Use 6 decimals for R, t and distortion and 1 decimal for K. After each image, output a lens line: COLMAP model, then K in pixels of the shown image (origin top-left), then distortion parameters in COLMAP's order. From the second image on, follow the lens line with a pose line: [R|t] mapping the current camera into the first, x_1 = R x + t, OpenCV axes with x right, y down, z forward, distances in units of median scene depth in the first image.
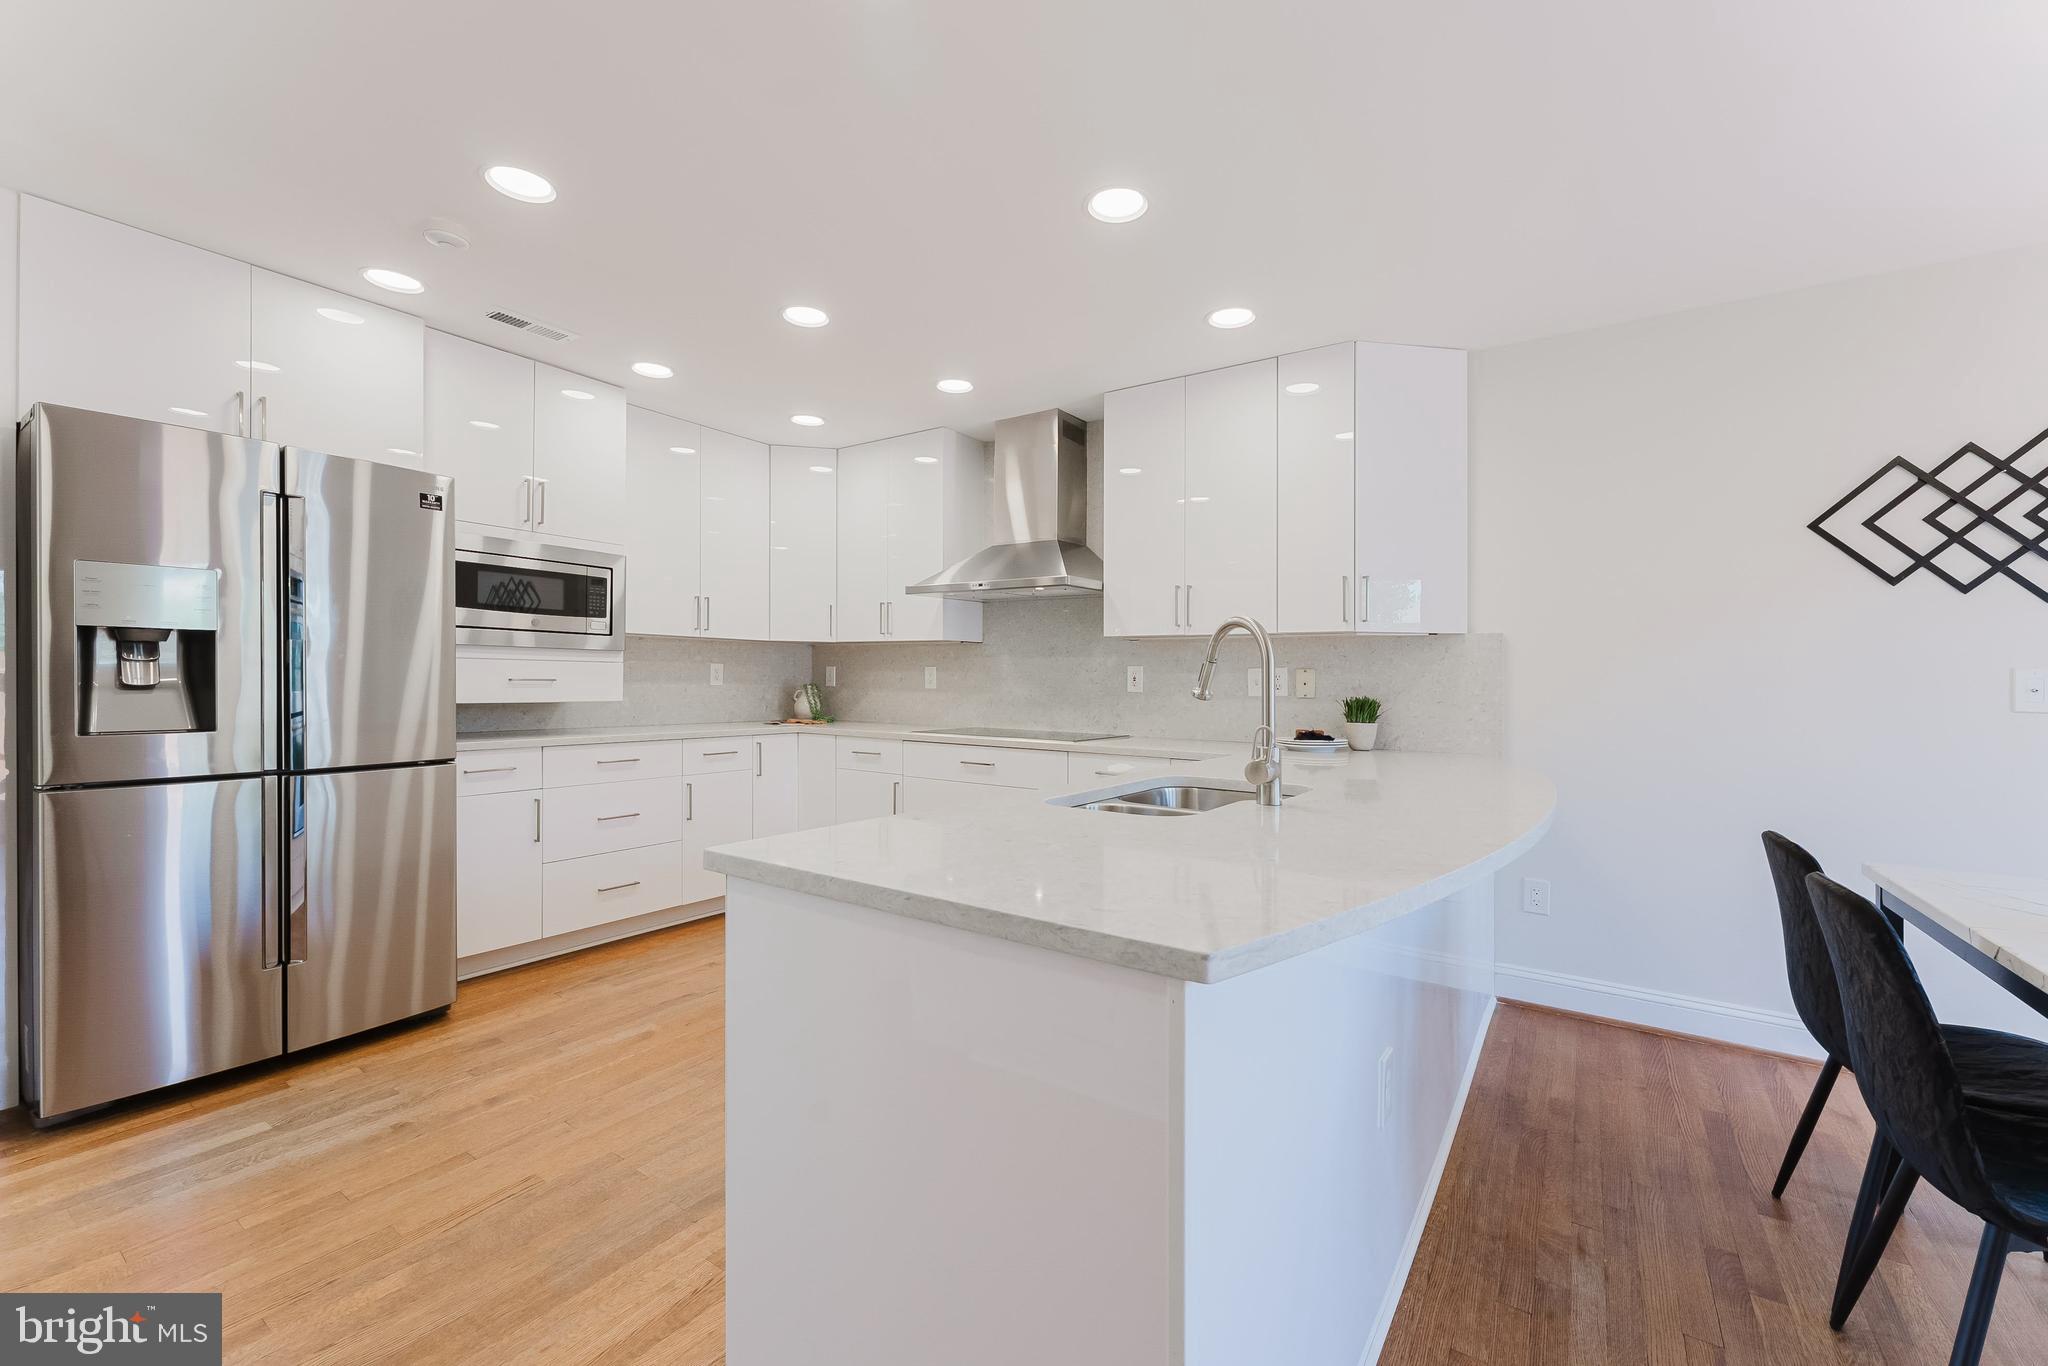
lens RADIAL K [[821.4, 0, 1037.0], [0, 821.4, 679.7], [0, 0, 1]] dist [-0.002024, 0.000581]
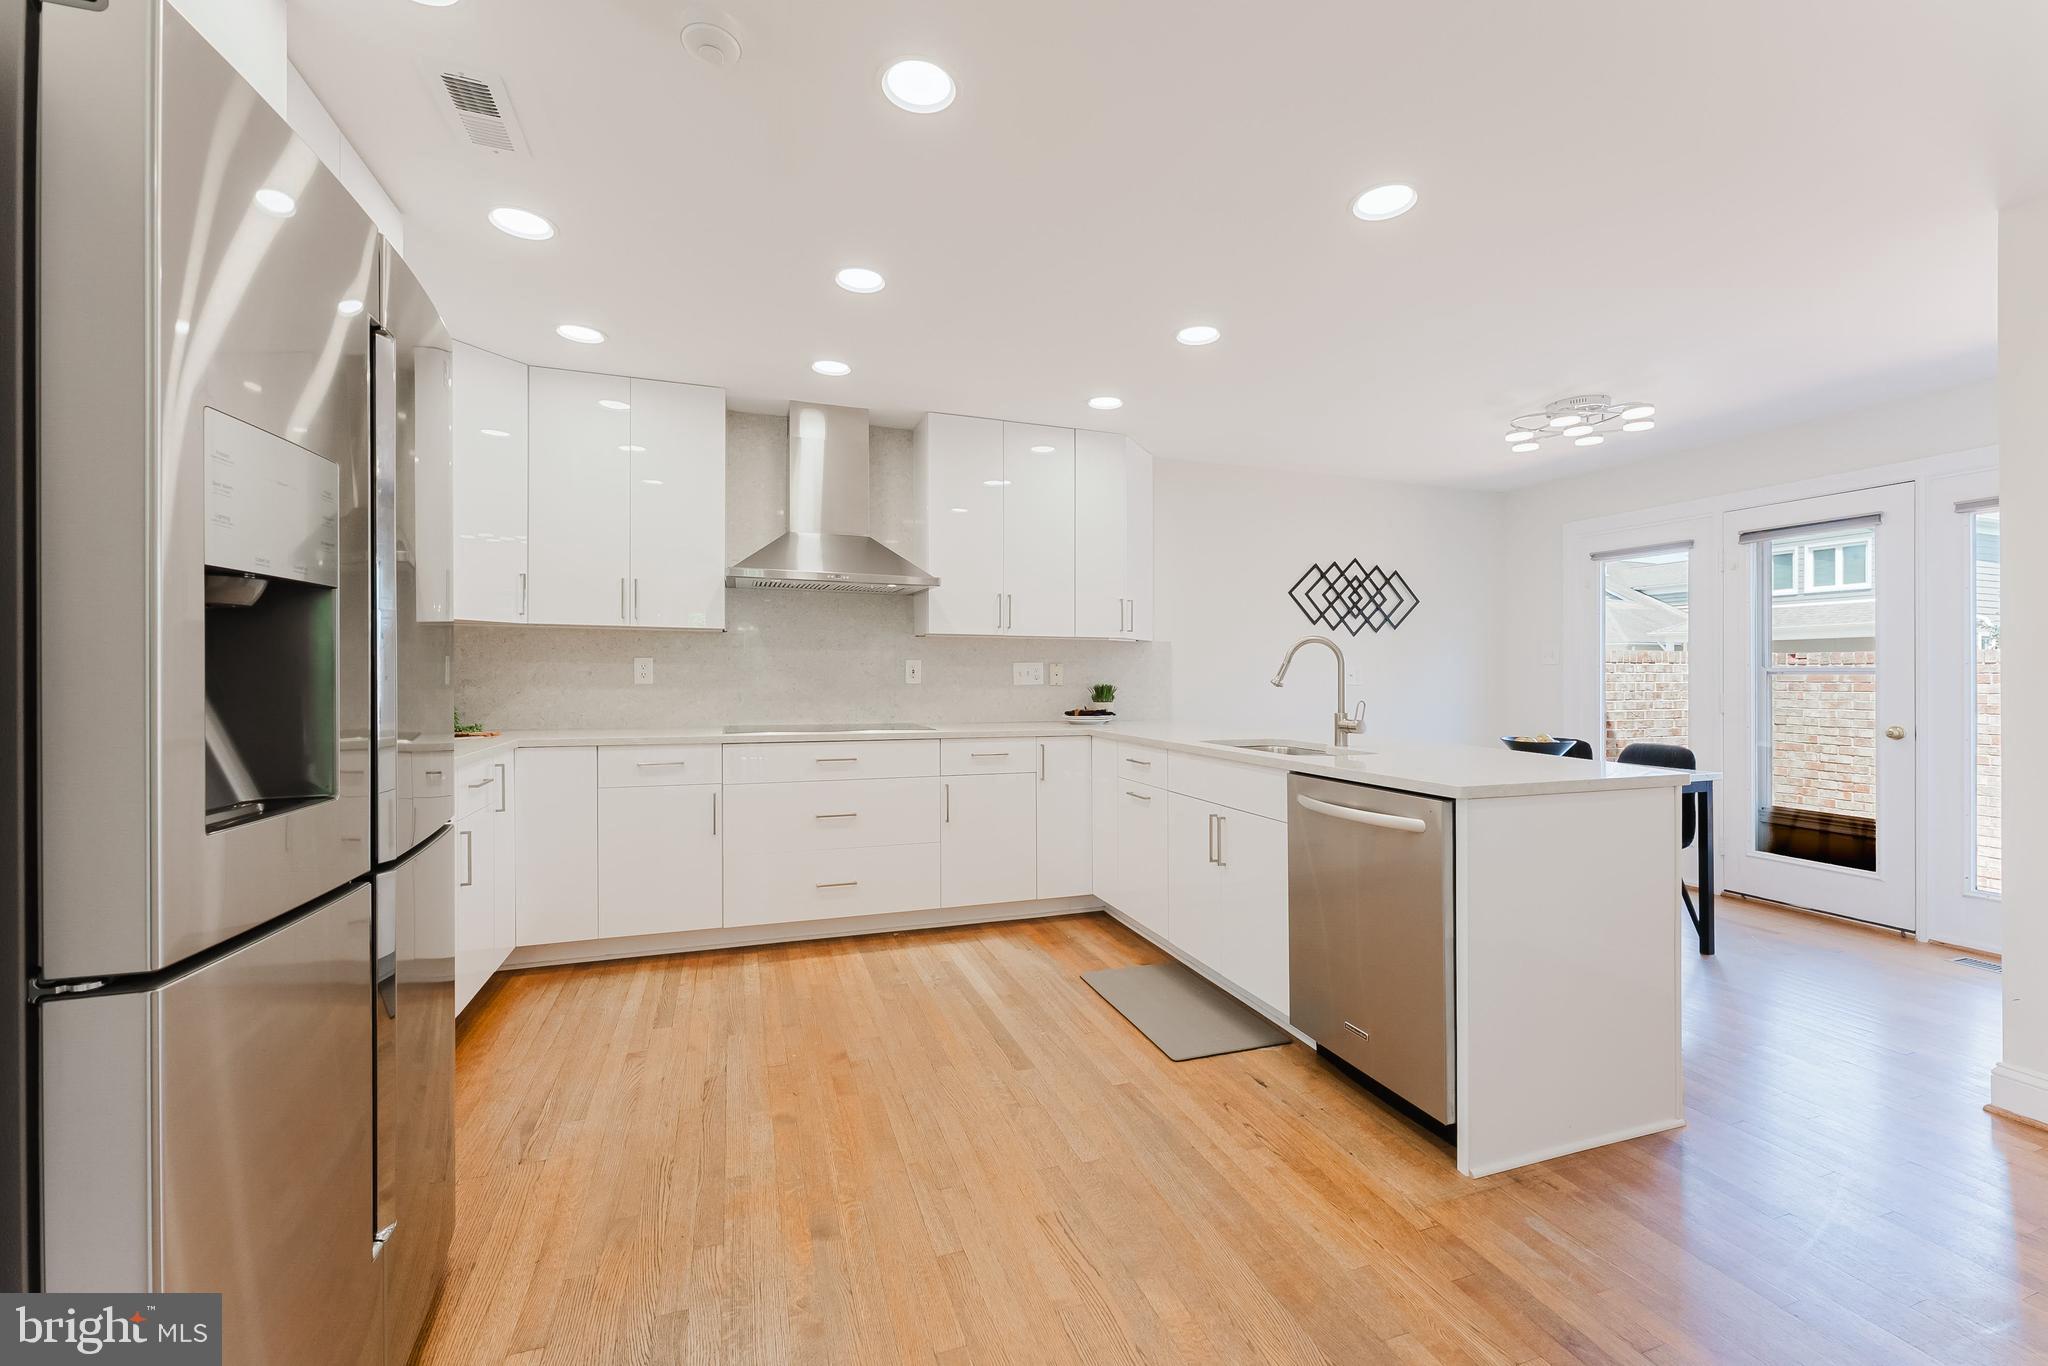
lens RADIAL K [[821.4, 0, 1021.3], [0, 821.4, 664.2], [0, 0, 1]] dist [-0.002024, 0.000581]
pose [[0.595109, 0.001044, 0.803645, -1.075436], [0.001127, 0.999997, -0.002133, -0.012869], [-0.803644, 0.002175, 0.595106, 0.363835]]
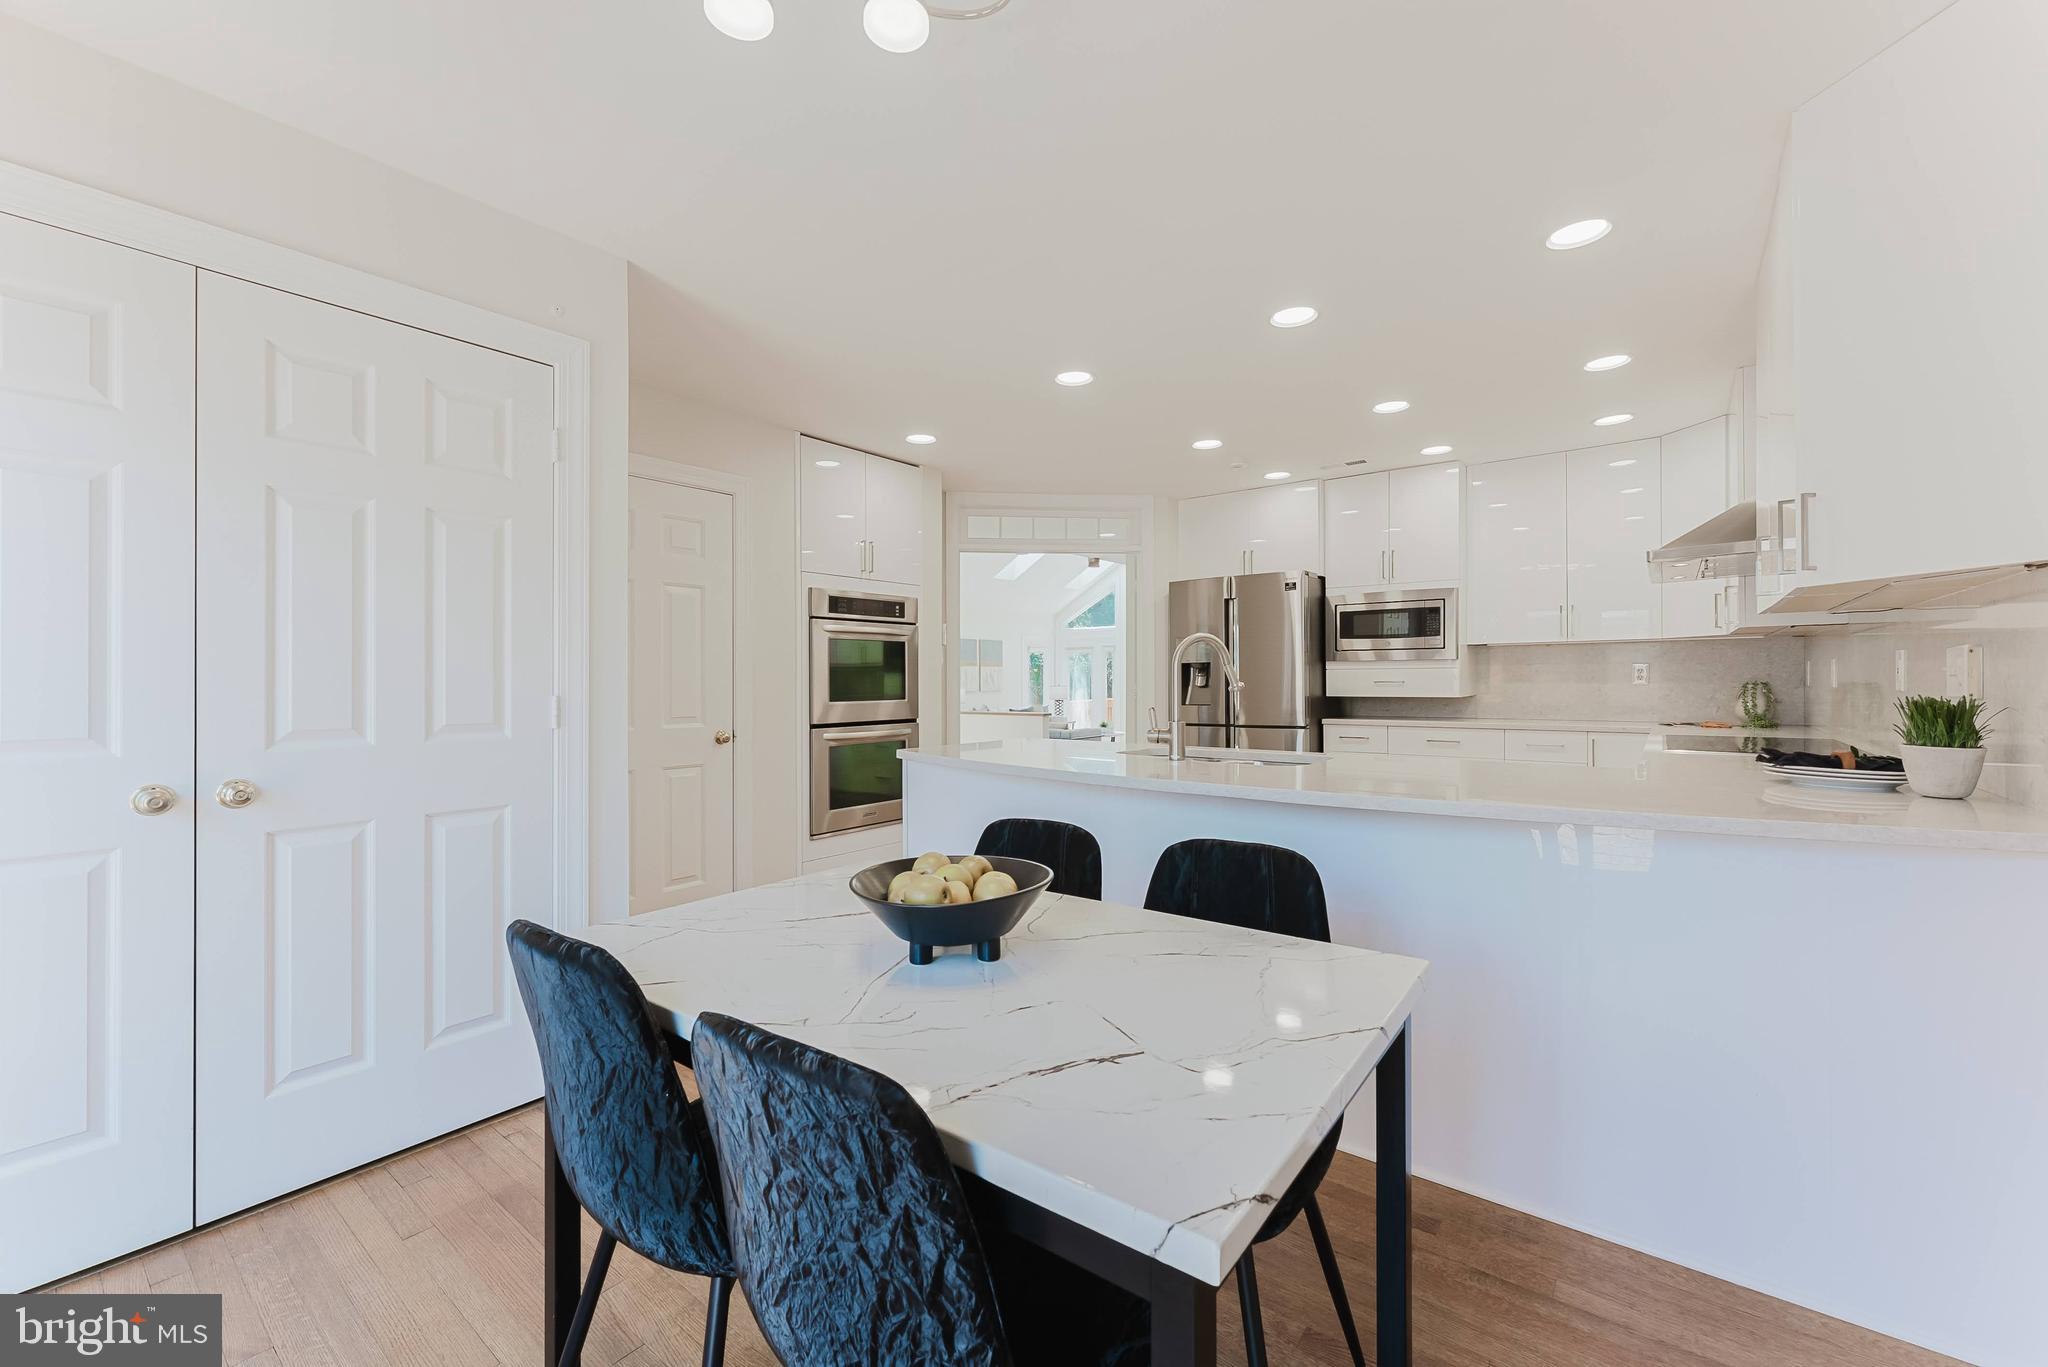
lens RADIAL K [[821.4, 0, 1024.1], [0, 821.4, 679.4], [0, 0, 1]] dist [-0.002024, 0.000581]
pose [[-0.078236, -0.012899, -0.996851, 1.276447], [0.007716, 0.999879, -0.013543, 0.015623], [0.996905, -0.008751, -0.078127, 0.597310]]
